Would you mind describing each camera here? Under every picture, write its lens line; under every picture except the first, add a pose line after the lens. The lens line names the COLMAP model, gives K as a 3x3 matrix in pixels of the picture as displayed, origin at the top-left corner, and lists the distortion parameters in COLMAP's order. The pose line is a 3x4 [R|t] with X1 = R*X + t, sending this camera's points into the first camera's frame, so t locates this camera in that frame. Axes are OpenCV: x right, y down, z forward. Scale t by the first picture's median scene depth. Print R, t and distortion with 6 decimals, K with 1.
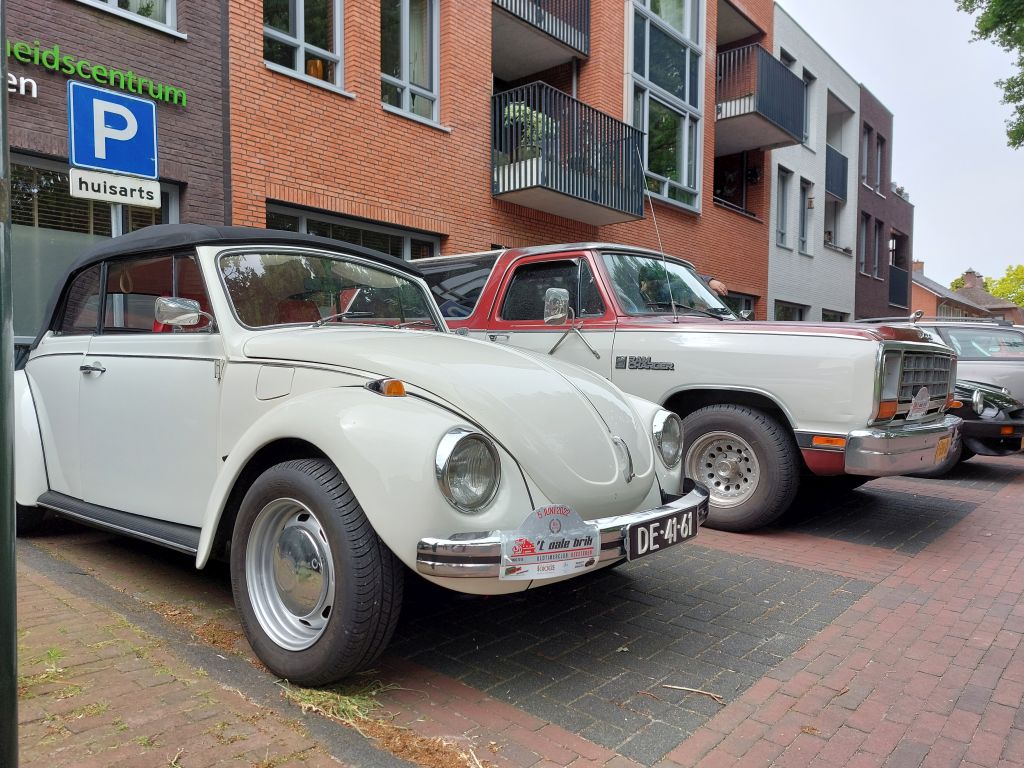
lens RADIAL K [[728.7, 0, 512.0], [0, 728.7, 384.0], [0, 0, 1]] dist [-0.000002, 0.000721]
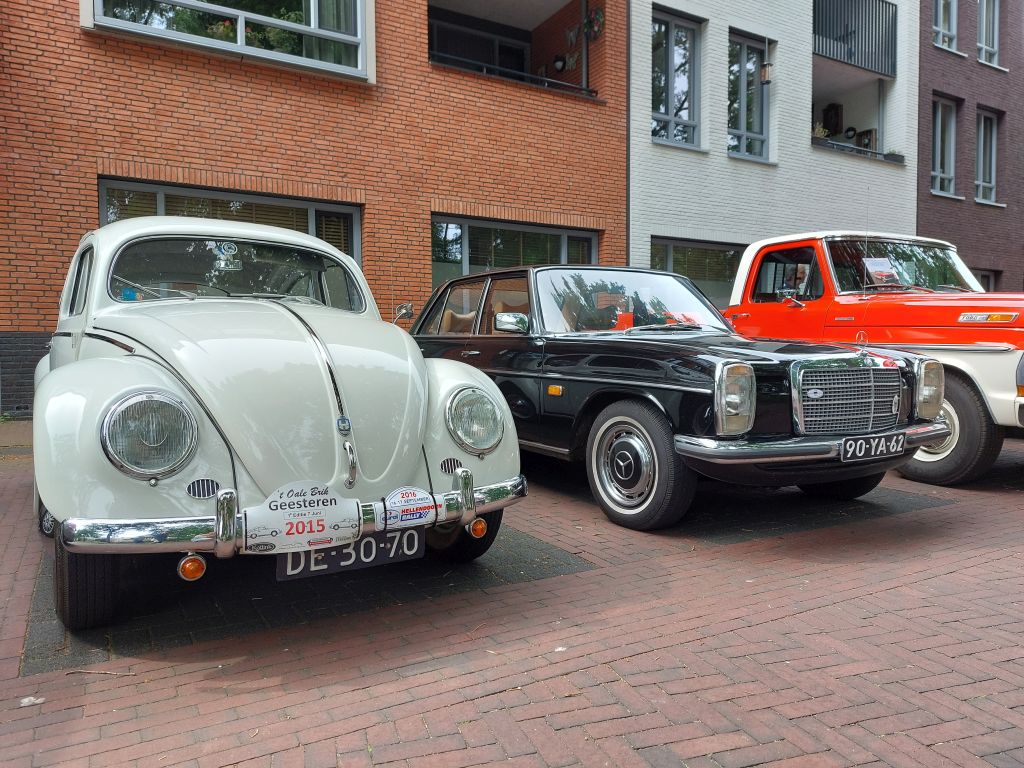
lens RADIAL K [[682.2, 0, 512.0], [0, 682.2, 384.0], [0, 0, 1]] dist [0.016333, -0.000284]
pose [[0.938035, -0.012854, -0.346302, 0.418723], [0.011663, 0.999917, -0.005524, 0.005737], [0.346344, 0.001143, 0.938107, 0.415255]]
